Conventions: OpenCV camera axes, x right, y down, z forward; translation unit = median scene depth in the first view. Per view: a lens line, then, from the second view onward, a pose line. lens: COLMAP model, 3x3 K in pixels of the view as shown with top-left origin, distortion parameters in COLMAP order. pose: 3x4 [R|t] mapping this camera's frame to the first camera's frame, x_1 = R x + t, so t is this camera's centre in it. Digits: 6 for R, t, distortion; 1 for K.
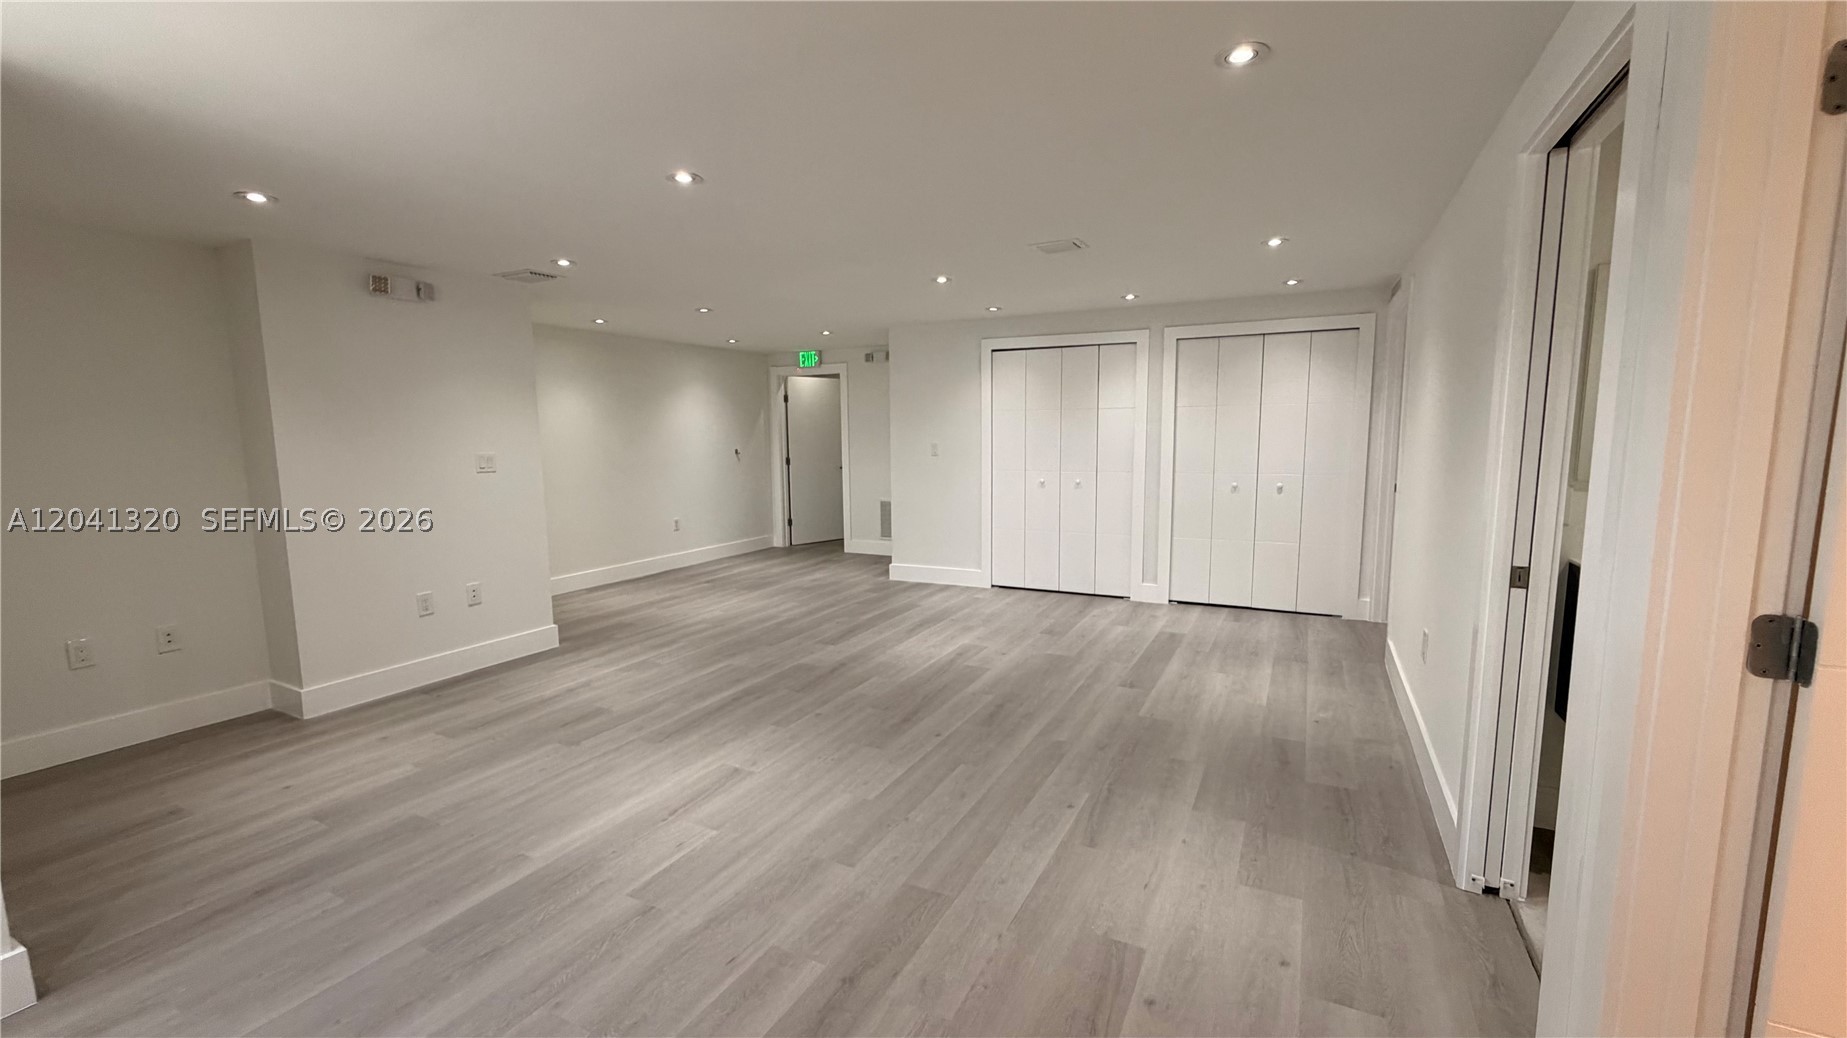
lens RADIAL K [[735.1, 0, 927.5], [0, 735.1, 515.5], [0, 0, 1]] dist [-0.000613, 0.000295]
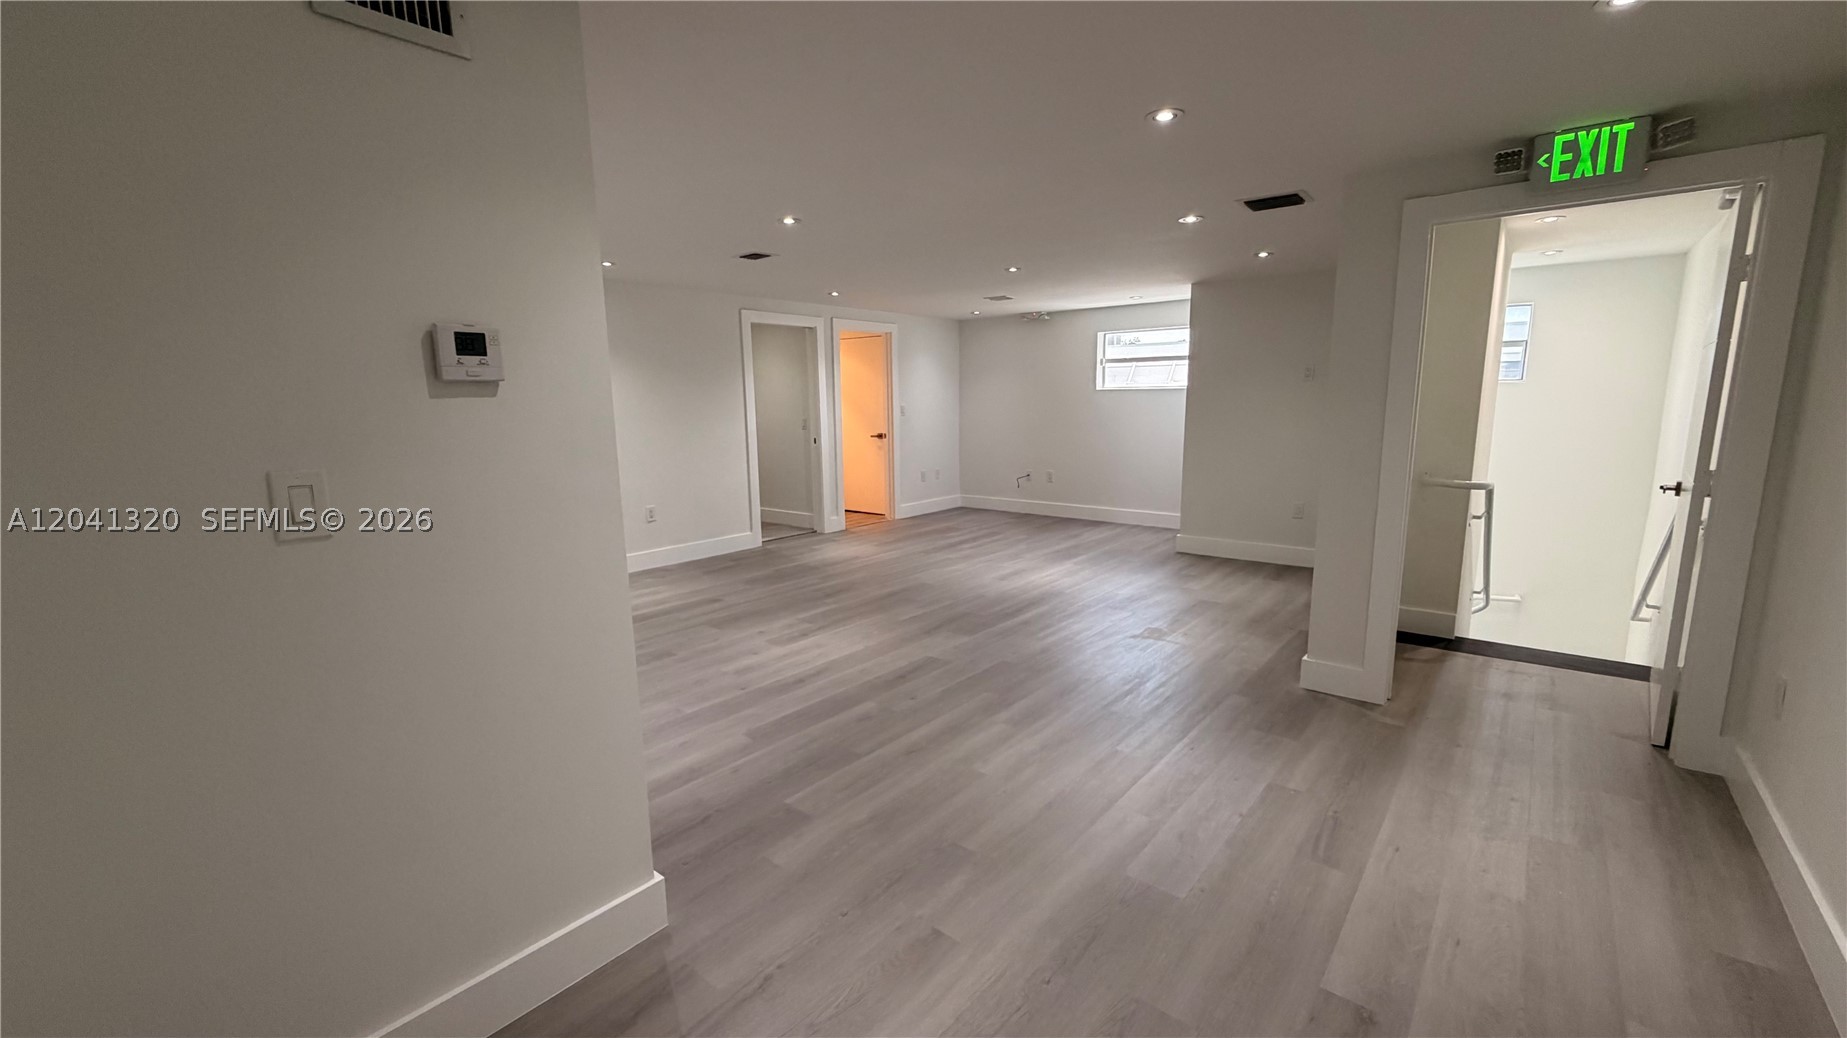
lens RADIAL K [[735.1, 0, 916.5], [0, 735.1, 524.7], [0, 0, 1]] dist [-0.000613, 0.000295]
pose [[-0.973449, -0.014641, 0.228434, -0.332676], [0.051093, 0.958876, 0.279188, -0.219722], [-0.223127, 0.283447, -0.932669, 1.922210]]
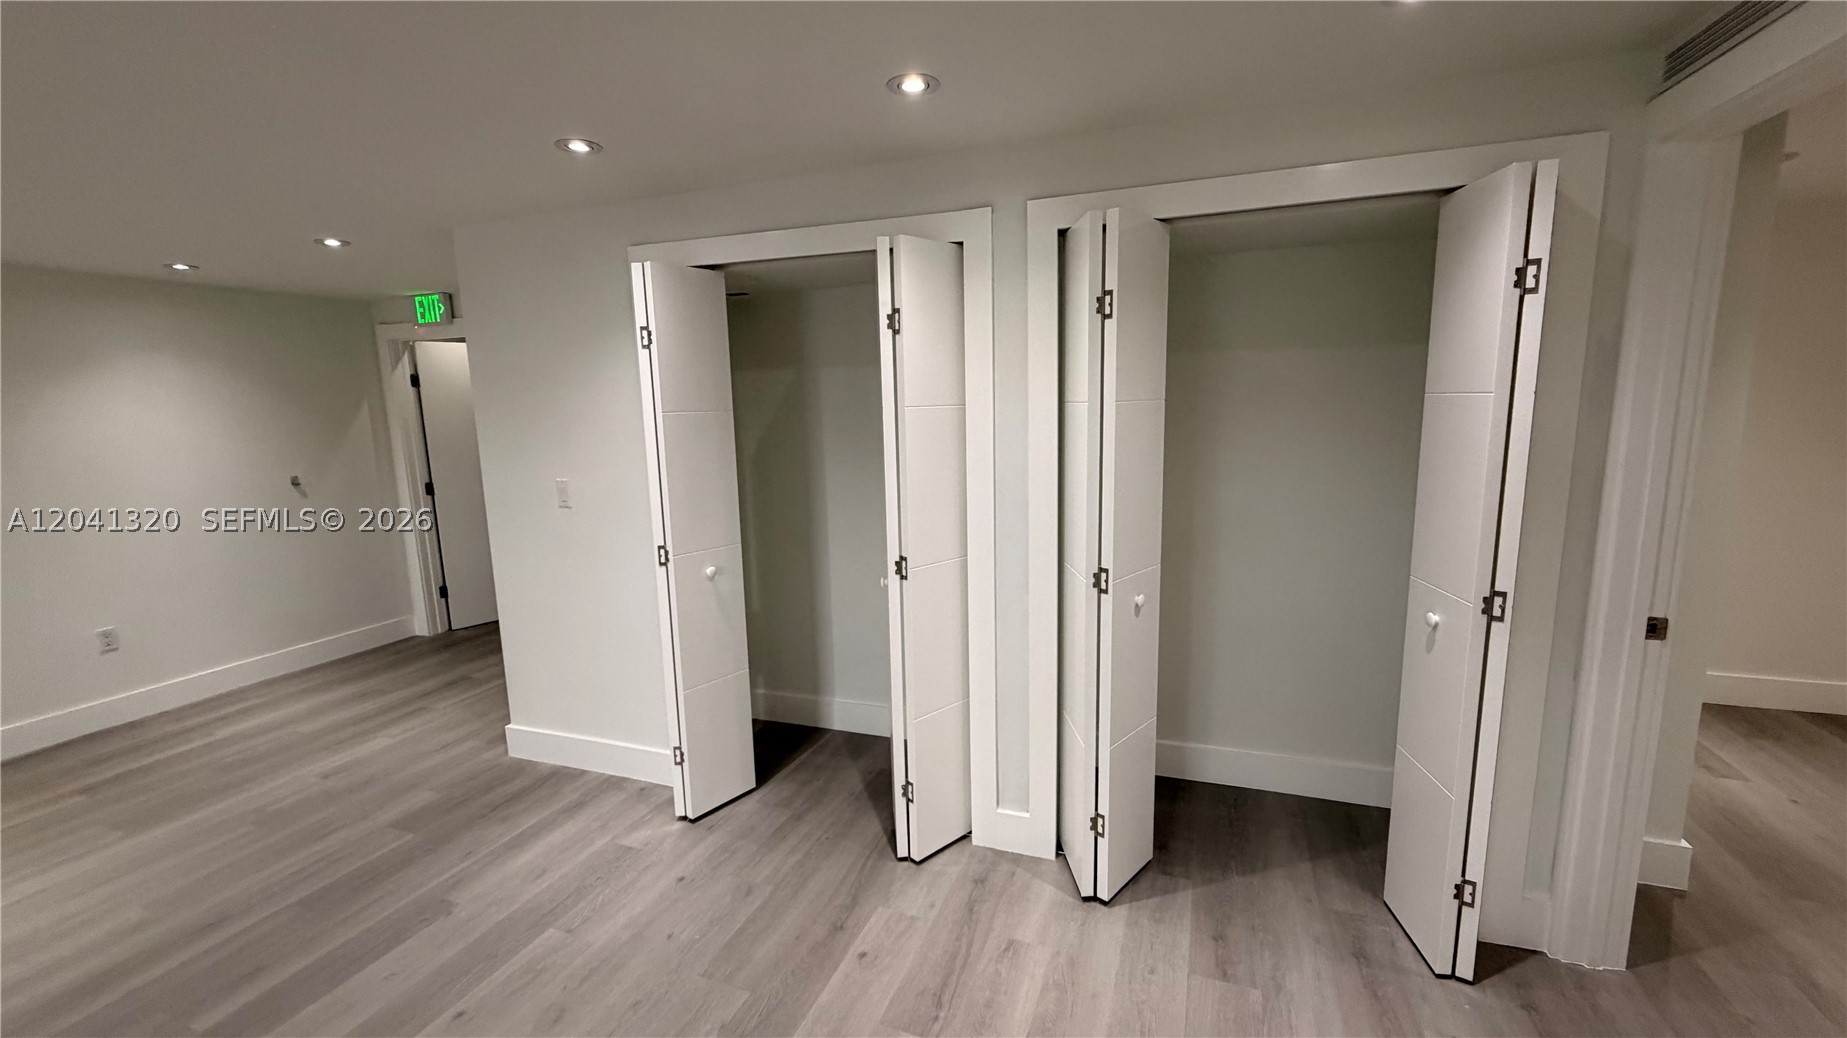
lens RADIAL K [[735.1, 0, 921.9], [0, 735.1, 515.1], [0, 0, 1]] dist [-0.000613, 0.000295]
pose [[0.994839, -0.033156, 0.095891, 0.289537], [0.029163, 0.998660, 0.042742, -0.137352], [-0.097180, -0.039725, 0.994474, 0.790939]]
